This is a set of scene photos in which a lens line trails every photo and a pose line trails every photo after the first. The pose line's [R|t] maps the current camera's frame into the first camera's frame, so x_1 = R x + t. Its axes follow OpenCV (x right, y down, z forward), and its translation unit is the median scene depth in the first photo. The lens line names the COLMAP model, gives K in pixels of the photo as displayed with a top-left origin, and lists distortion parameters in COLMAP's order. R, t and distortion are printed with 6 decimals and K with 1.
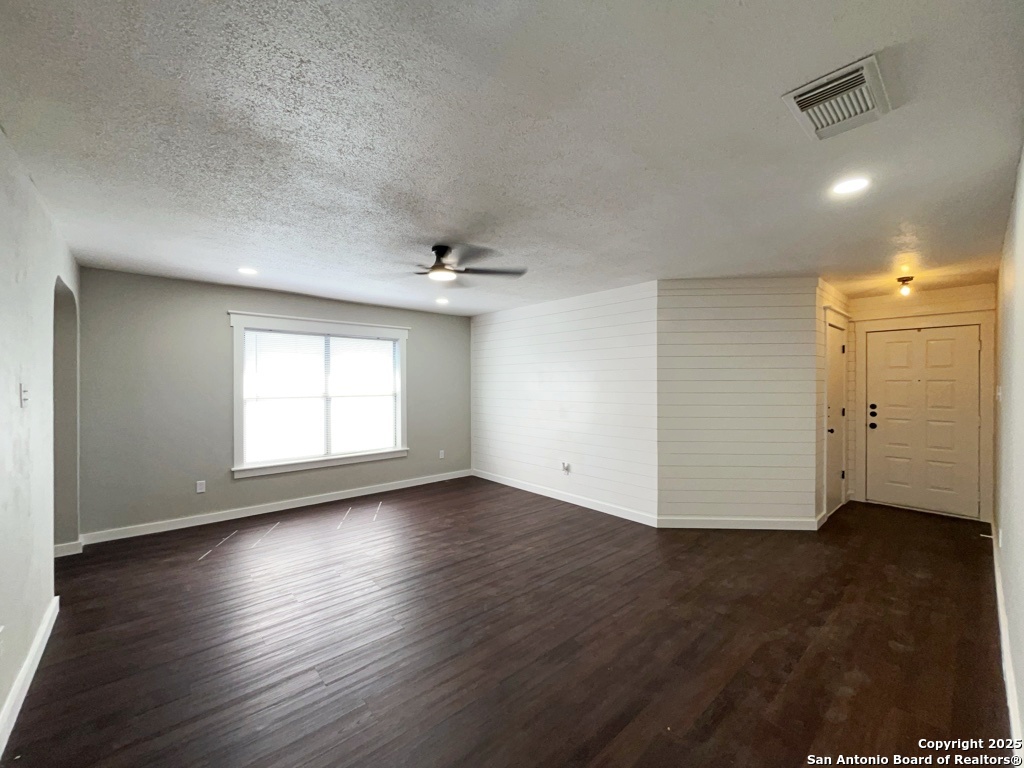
lens RADIAL K [[415.6, 0, 513.3], [0, 415.6, 385.6], [0, 0, 1]] dist [-0.000674, 0.000053]
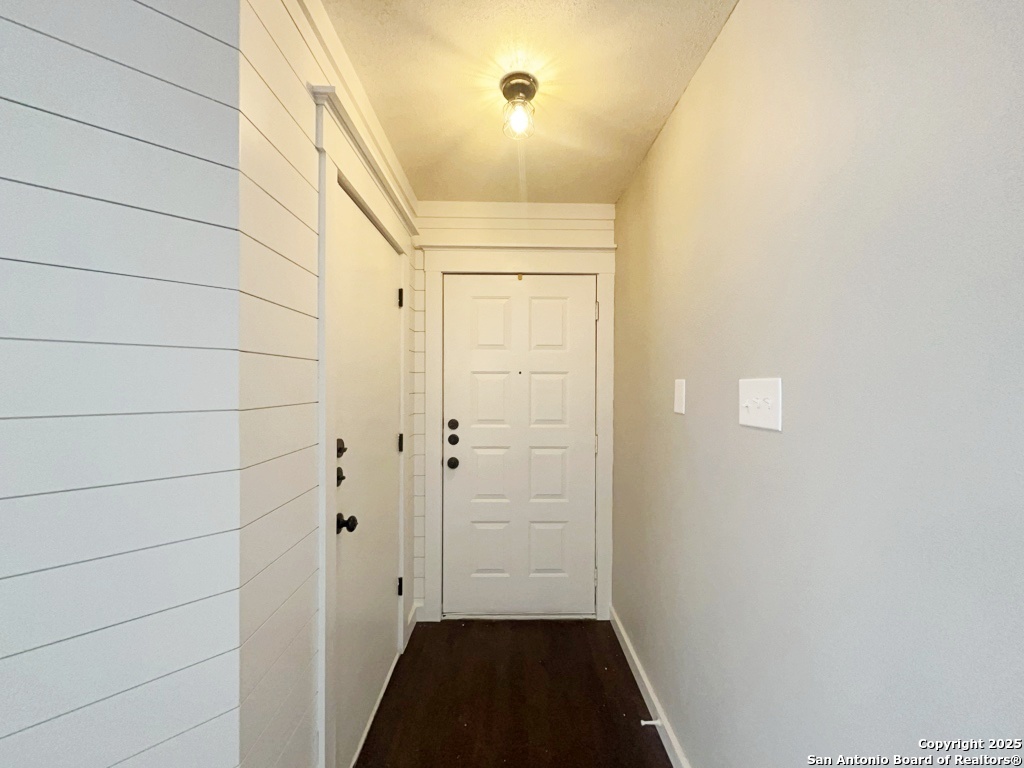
lens RADIAL K [[415.6, 0, 514.6], [0, 415.6, 383.8], [0, 0, 1]] dist [-0.000674, 0.000053]
pose [[0.655359, 0.000341, 0.755317, 0.543681], [0.000870, 0.999999, -0.001206, 0.002446], [-0.755317, 0.001447, 0.655358, 0.624190]]
